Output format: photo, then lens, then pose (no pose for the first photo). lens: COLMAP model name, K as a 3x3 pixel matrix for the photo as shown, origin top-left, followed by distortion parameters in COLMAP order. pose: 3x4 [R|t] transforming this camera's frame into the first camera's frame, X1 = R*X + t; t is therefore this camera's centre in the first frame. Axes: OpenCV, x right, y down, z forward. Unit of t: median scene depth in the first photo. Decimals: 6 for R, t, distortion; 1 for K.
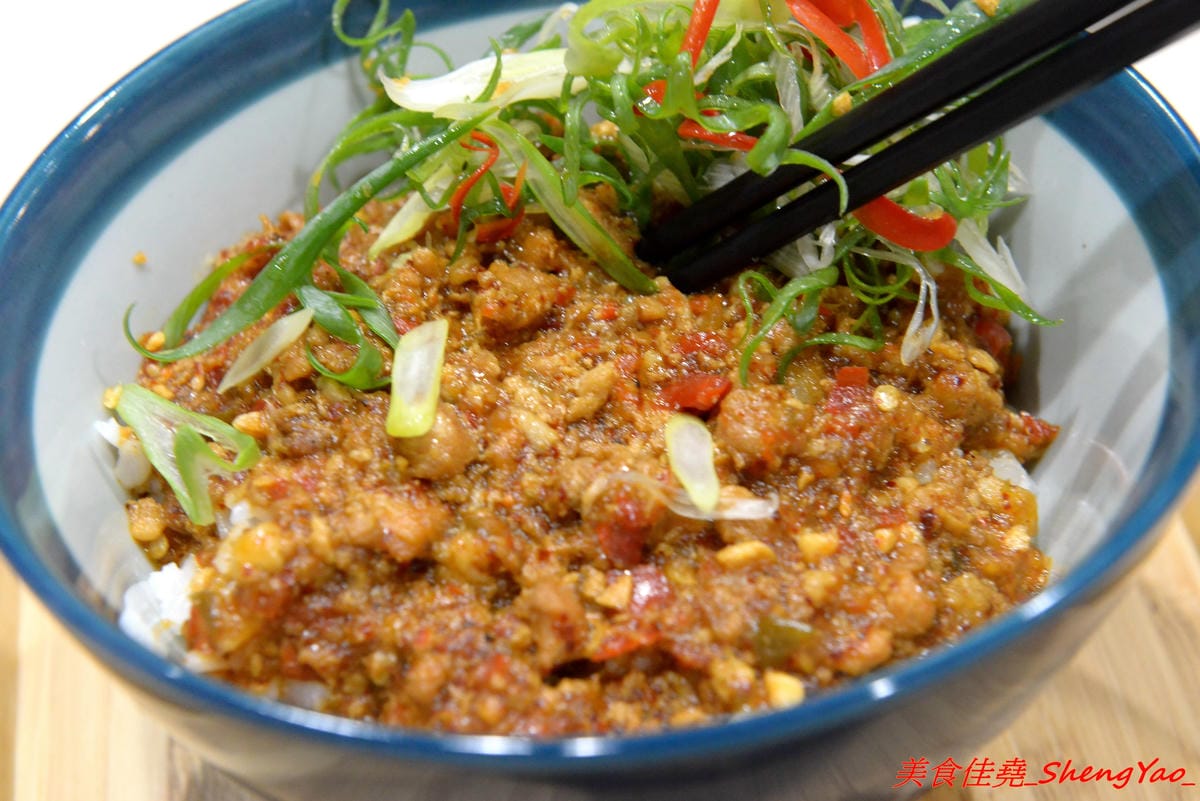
lens RADIAL K [[2280.4, 0, 605.1], [0, 2280.4, 412.2], [0, 0, 1]] dist [0.014094, 0.000000]
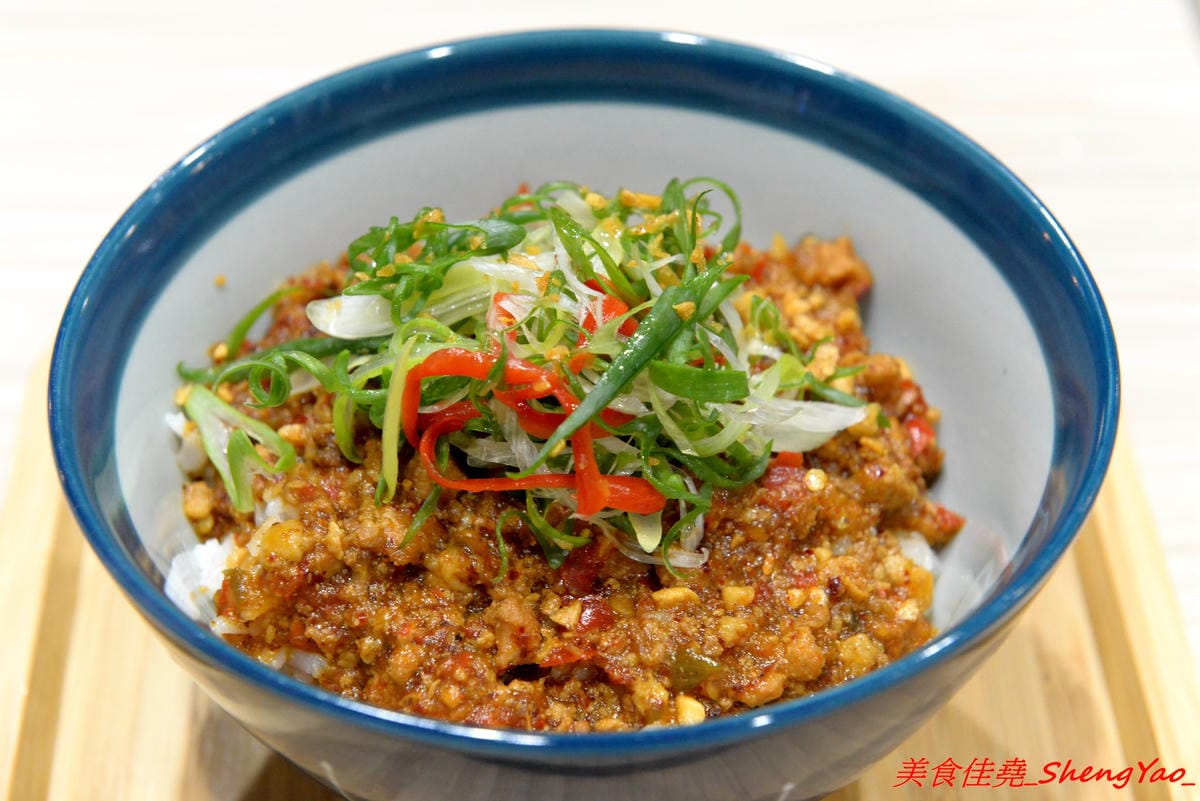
lens RADIAL K [[2314.5, 0, 600.4], [0, 2314.5, 389.7], [0, 0, 1]] dist [0.033087, 0.000000]
pose [[0.991245, 0.126626, -0.037415, 0.052832], [-0.126371, 0.991941, 0.009108, -0.053024], [0.038267, -0.004300, 0.999258, -0.236813]]
